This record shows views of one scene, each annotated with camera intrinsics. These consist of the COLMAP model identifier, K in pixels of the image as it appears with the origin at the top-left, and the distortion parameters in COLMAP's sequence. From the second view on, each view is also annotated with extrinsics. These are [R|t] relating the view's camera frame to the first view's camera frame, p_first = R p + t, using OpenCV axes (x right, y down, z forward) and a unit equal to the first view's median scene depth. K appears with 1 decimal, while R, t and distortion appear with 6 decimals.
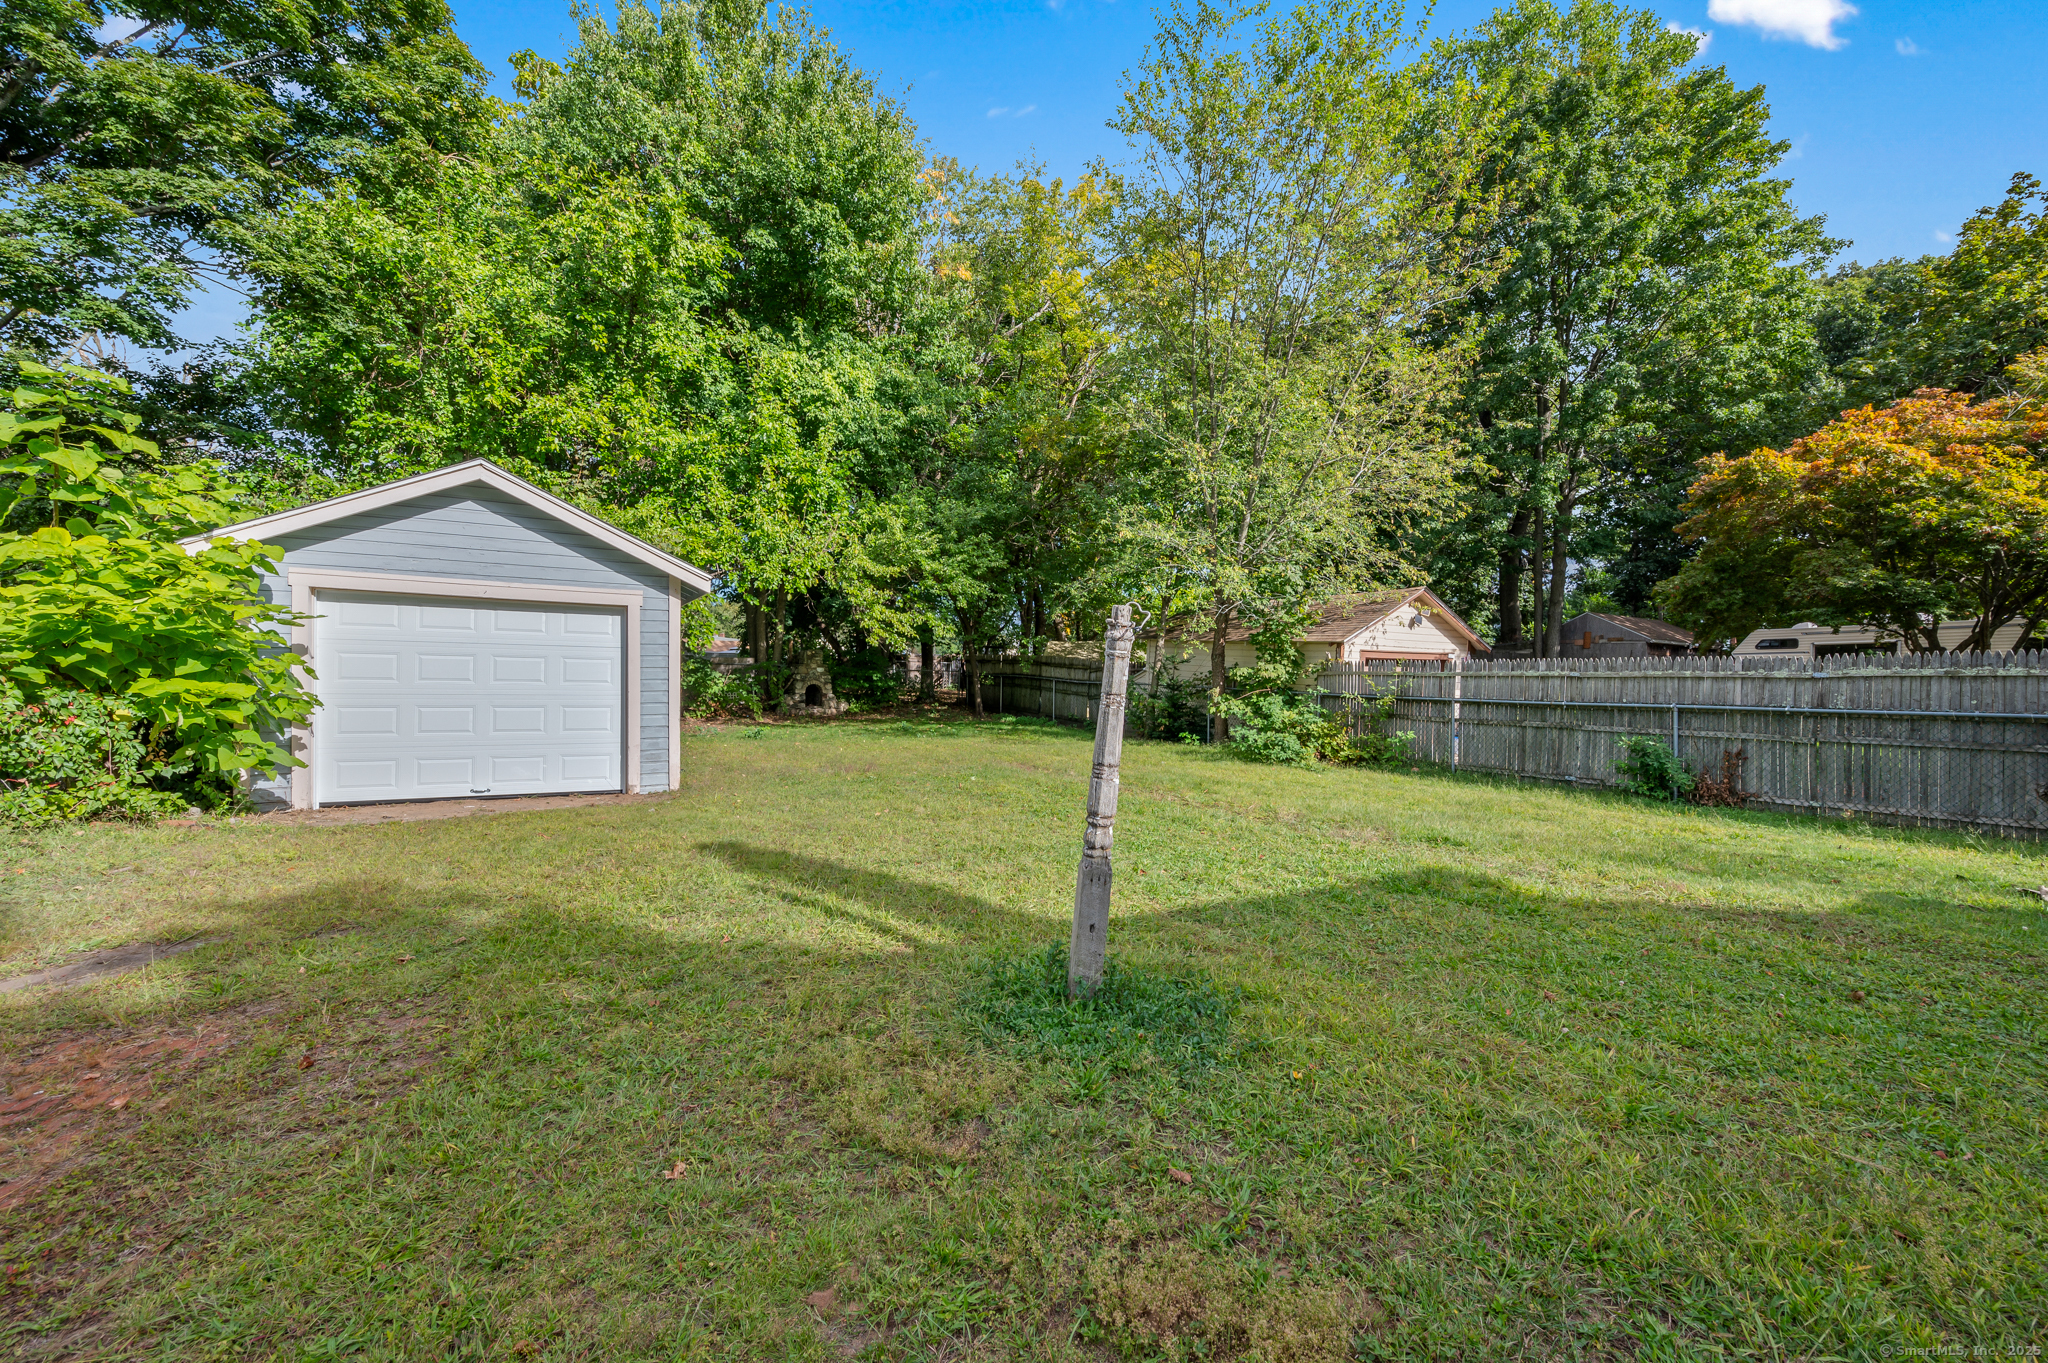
lens RADIAL K [[830.6, 0, 1027.1], [0, 830.6, 675.4], [0, 0, 1]] dist [0.001269, 0.000326]
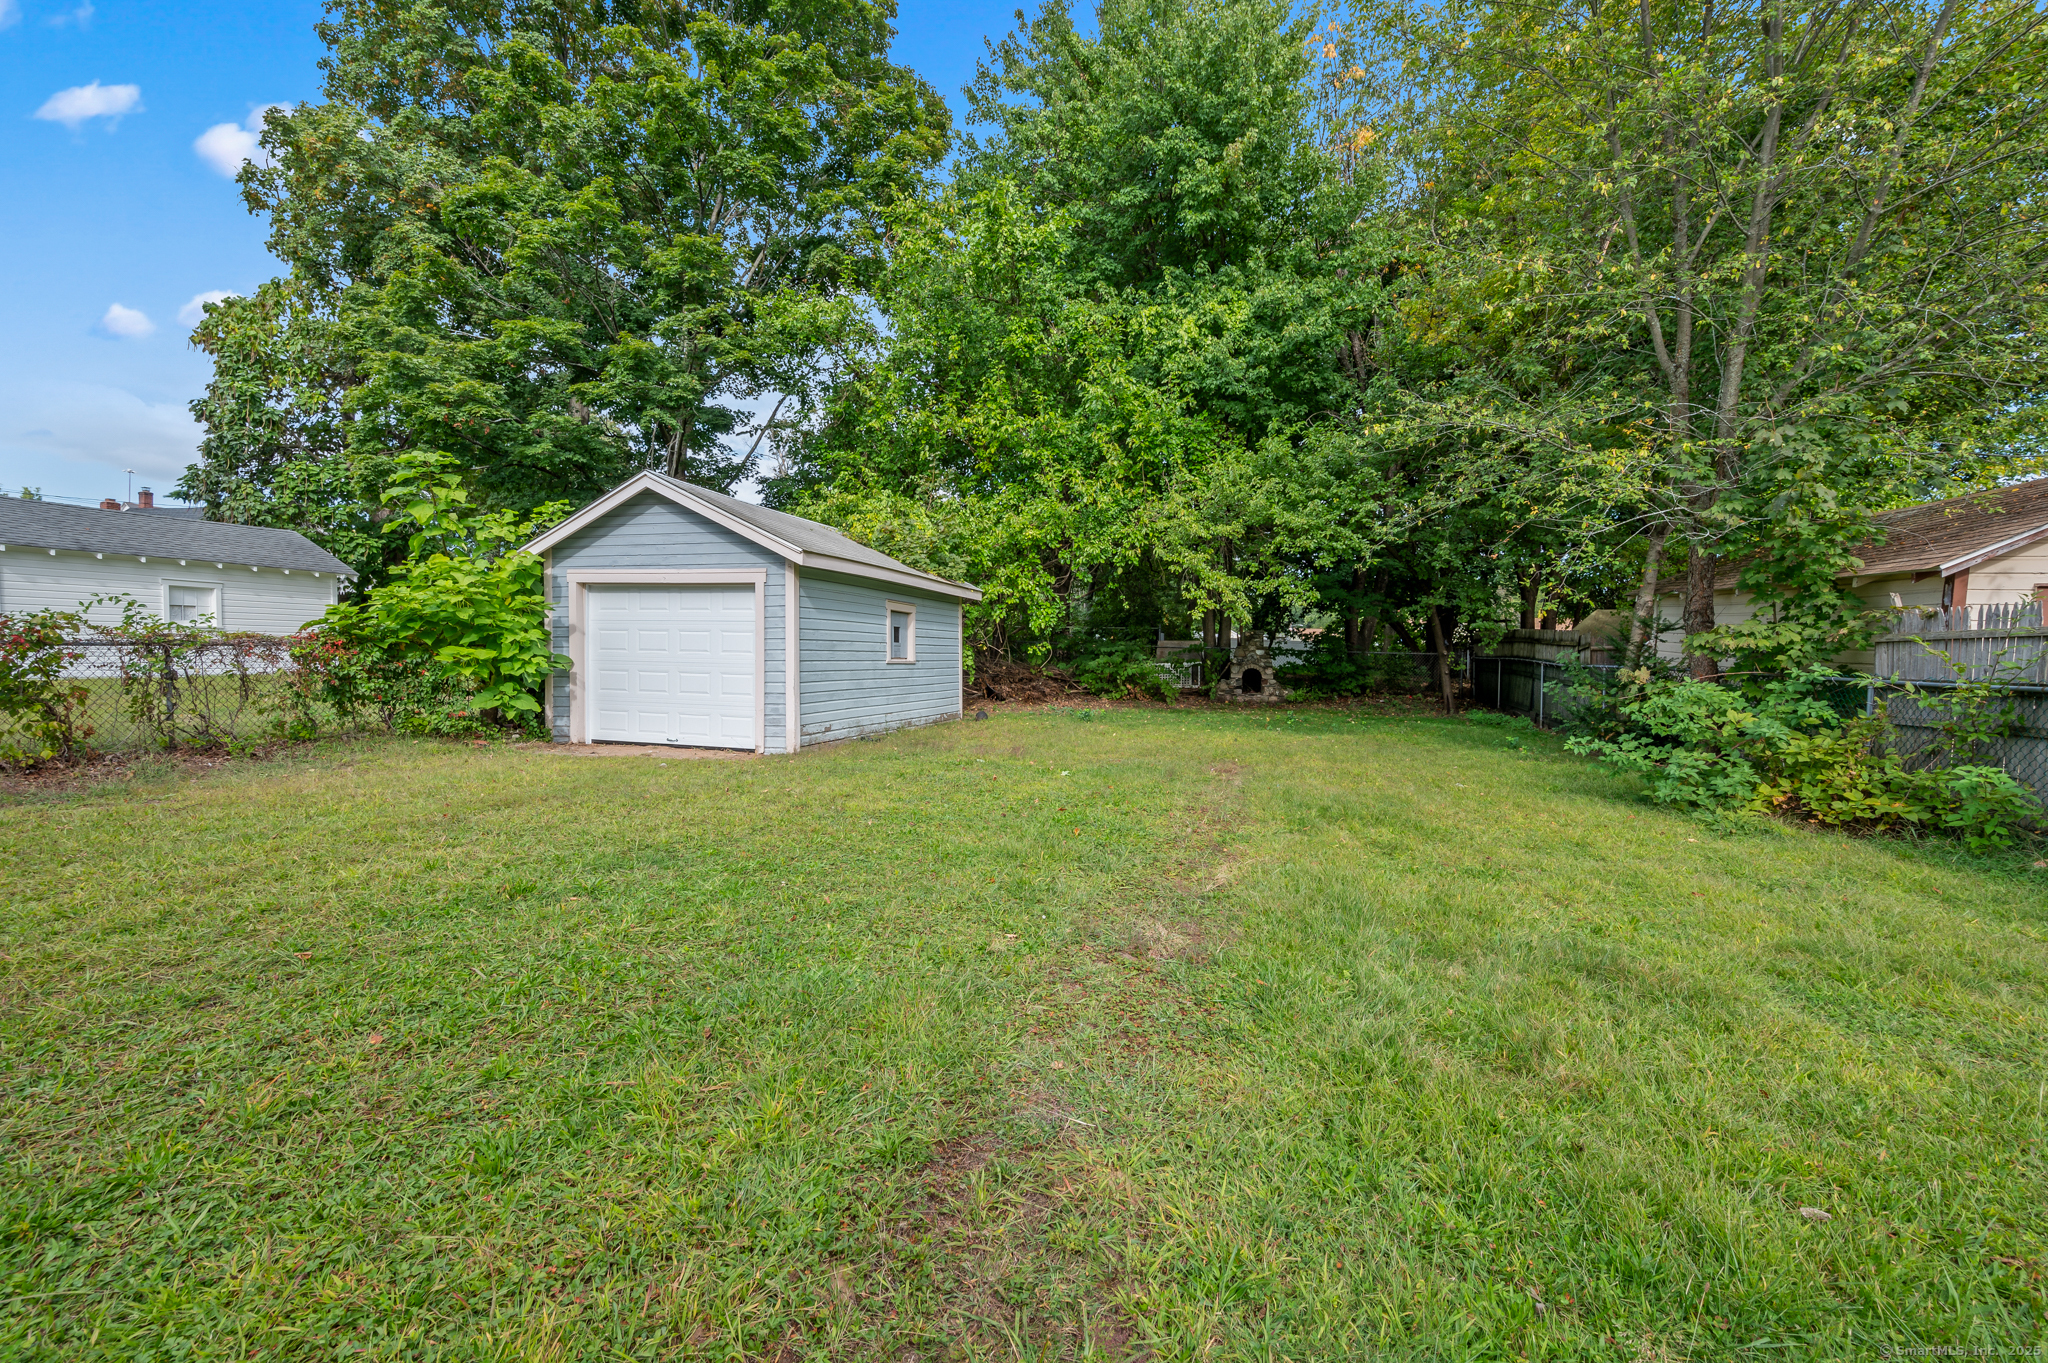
lens RADIAL K [[830.6, 0, 1024.8], [0, 830.6, 682.5], [0, 0, 1]] dist [0.001269, 0.000326]
pose [[0.696549, 0.014583, -0.717361, 0.314540], [-0.003091, 0.999845, 0.017323, 0.015986], [0.717502, -0.009849, 0.696487, 0.271895]]
